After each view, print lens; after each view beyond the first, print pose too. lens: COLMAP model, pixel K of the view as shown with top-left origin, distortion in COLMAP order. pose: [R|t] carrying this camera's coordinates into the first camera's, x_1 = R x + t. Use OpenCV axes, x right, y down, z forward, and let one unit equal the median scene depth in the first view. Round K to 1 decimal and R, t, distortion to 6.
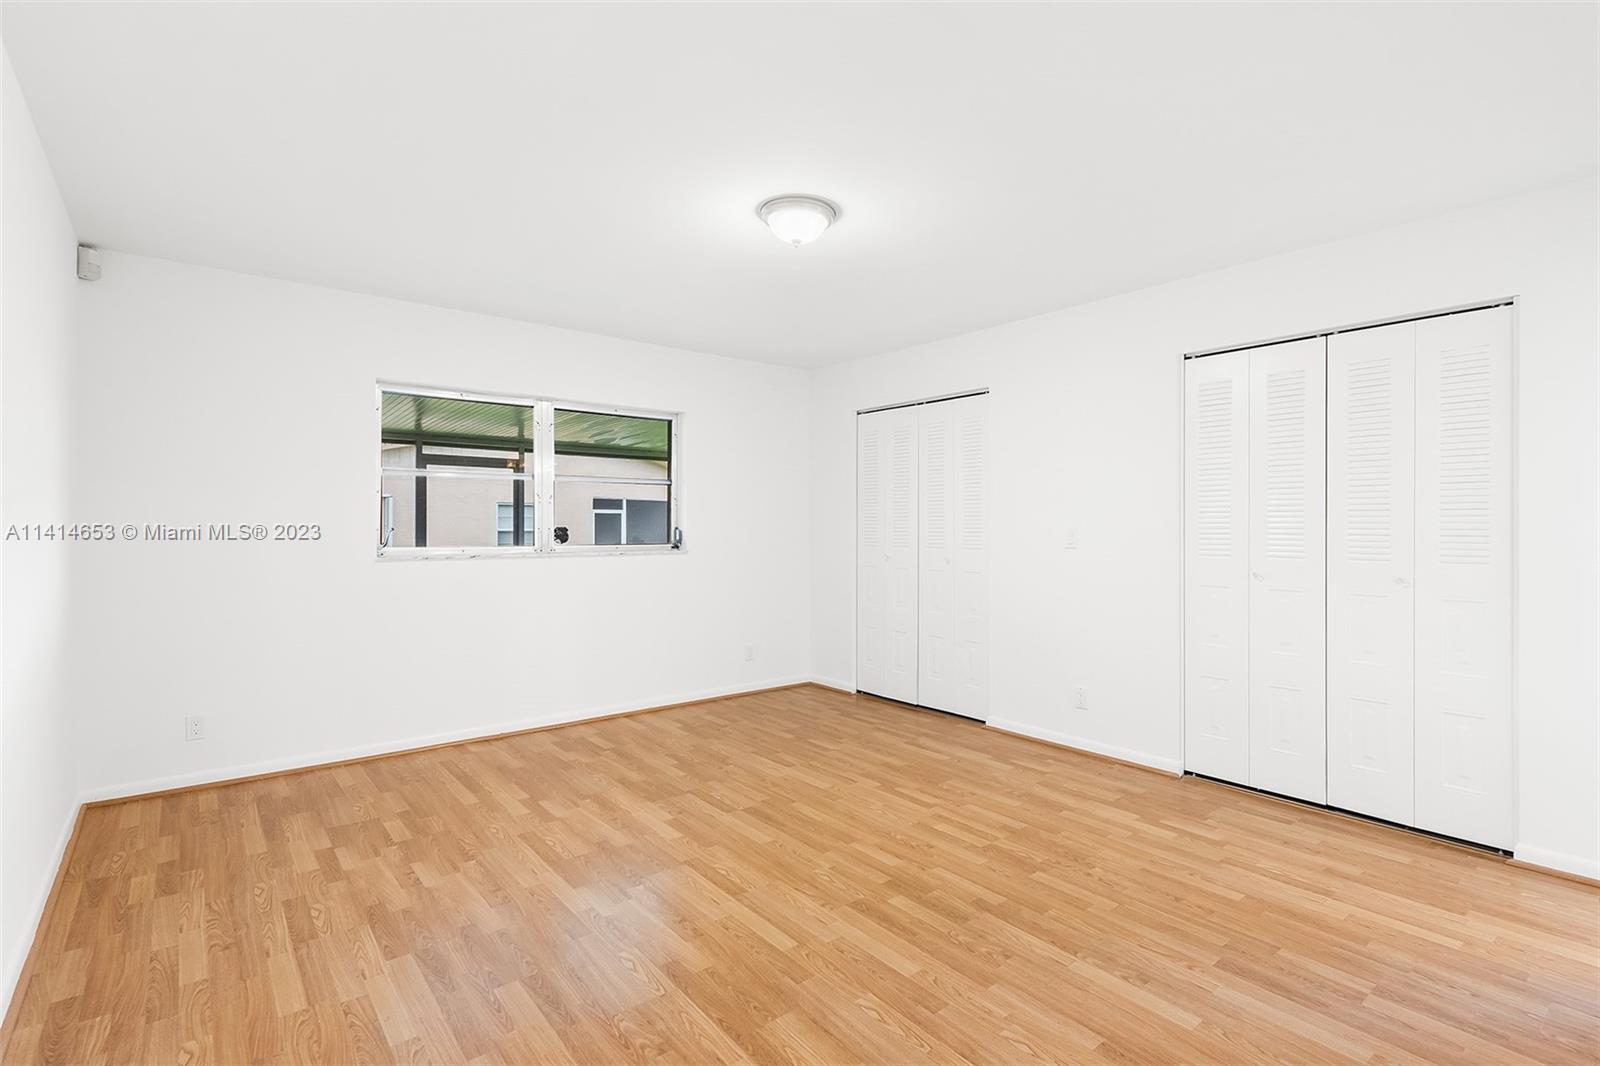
lens RADIAL K [[760.0, 0, 807.3], [0, 760.0, 527.8], [0, 0, 1]] dist [0.012719, -0.001962]
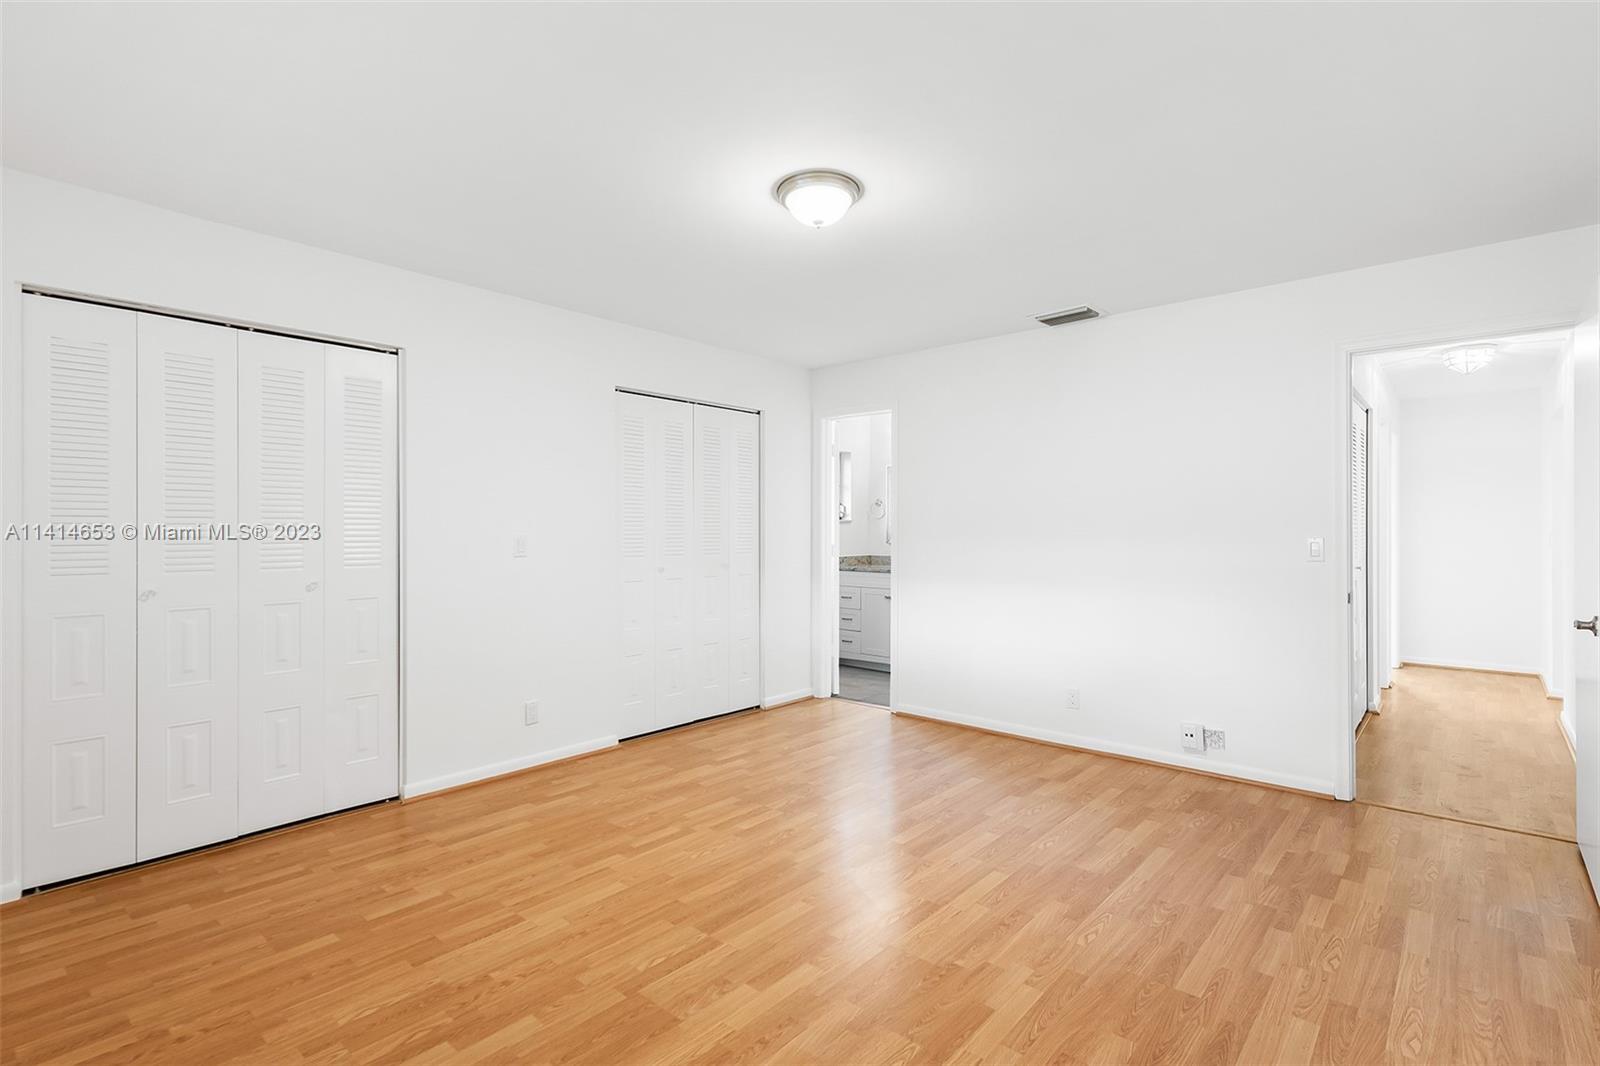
lens RADIAL K [[760.0, 0, 809.3], [0, 760.0, 531.2], [0, 0, 1]] dist [0.012719, -0.001962]
pose [[-0.174563, -0.002546, 0.984643, -0.721538], [0.004441, 0.999984, 0.003373, -0.007132], [-0.984636, 0.004961, -0.174549, 0.925202]]
